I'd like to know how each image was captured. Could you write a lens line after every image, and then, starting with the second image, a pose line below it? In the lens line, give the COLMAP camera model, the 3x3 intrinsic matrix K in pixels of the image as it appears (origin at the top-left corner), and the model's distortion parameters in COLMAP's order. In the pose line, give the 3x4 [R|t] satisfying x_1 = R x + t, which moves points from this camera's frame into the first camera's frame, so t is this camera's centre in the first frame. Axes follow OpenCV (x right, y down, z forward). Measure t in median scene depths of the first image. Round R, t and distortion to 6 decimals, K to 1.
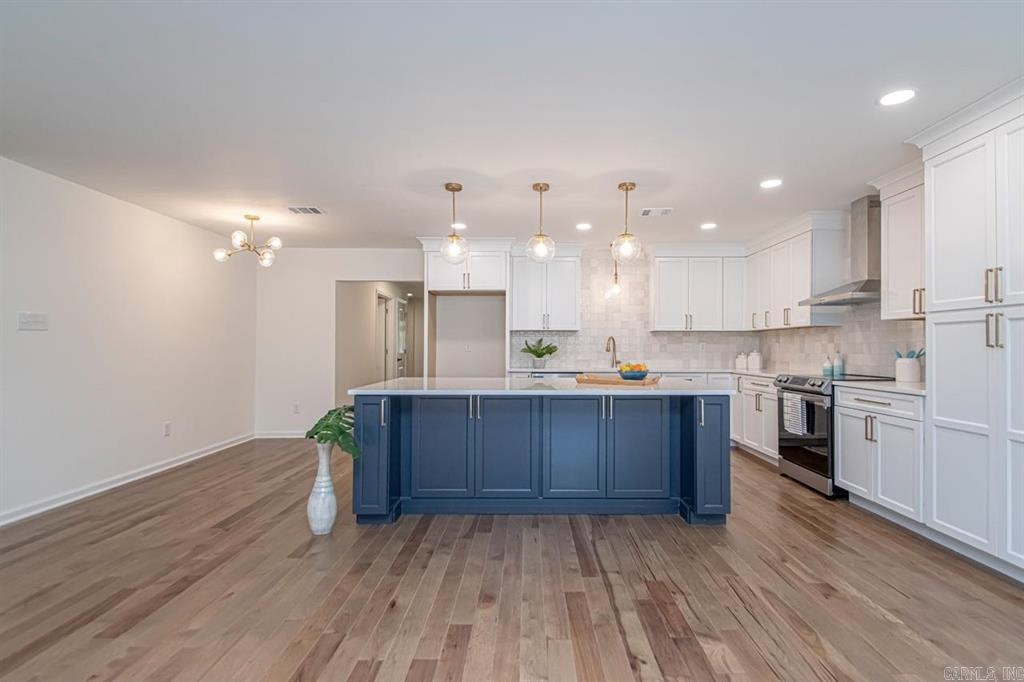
lens RADIAL K [[496.2, 0, 529.6], [0, 496.2, 341.6], [0, 0, 1]] dist [0.009512, -0.000397]
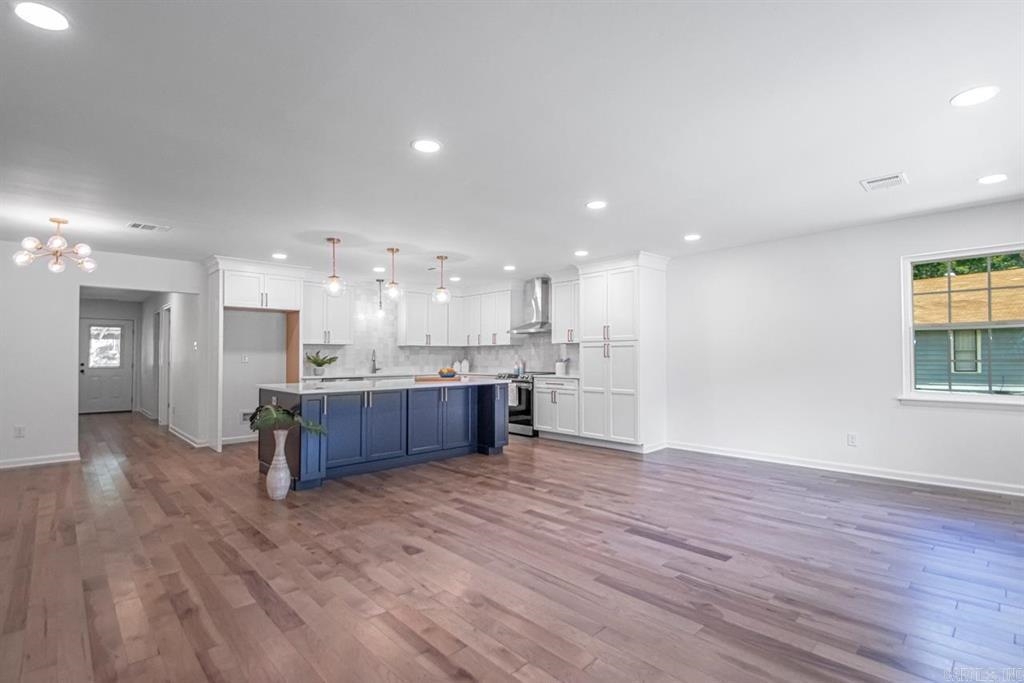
lens RADIAL K [[490.8, 0, 529.8], [0, 490.8, 356.8], [0, 0, 1]] dist [0.024291, -0.019781]
pose [[0.719129, -0.004312, 0.694863, -0.694576], [-0.003539, 0.999945, 0.009868, -0.008774], [-0.694868, -0.009556, 0.719074, -0.335863]]
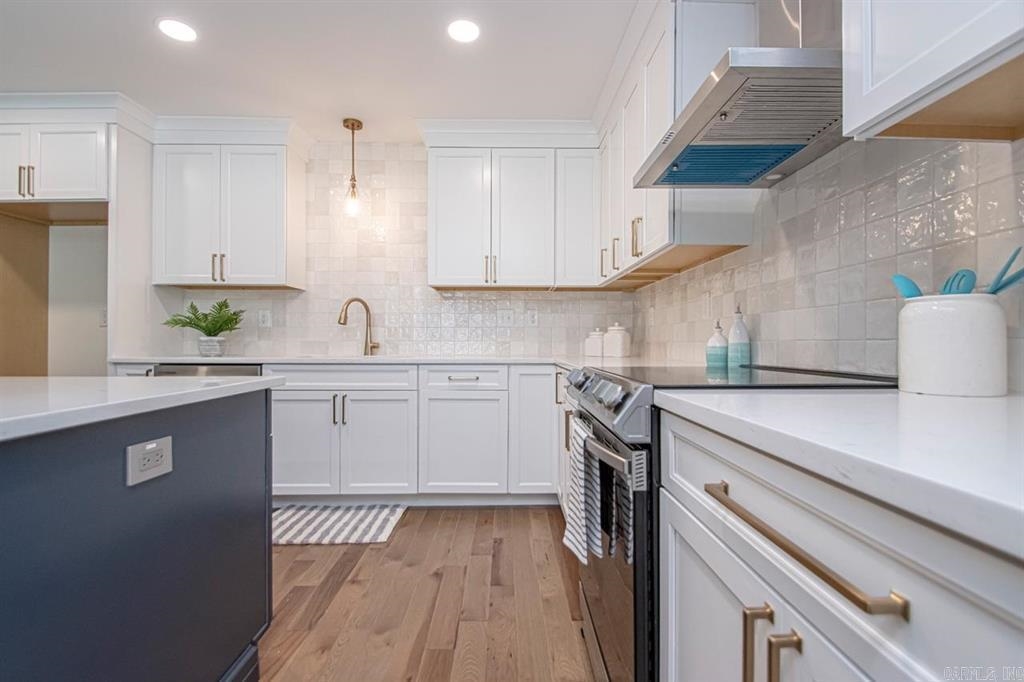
lens RADIAL K [[482.4, 0, 515.2], [0, 482.4, 344.5], [0, 0, 1]] dist [0.023384, -0.018617]
pose [[0.999896, 0.000304, 0.014393, 0.525632], [-0.000530, 0.999877, 0.015698, 0.051195], [-0.014387, -0.015704, 0.999773, 0.741724]]
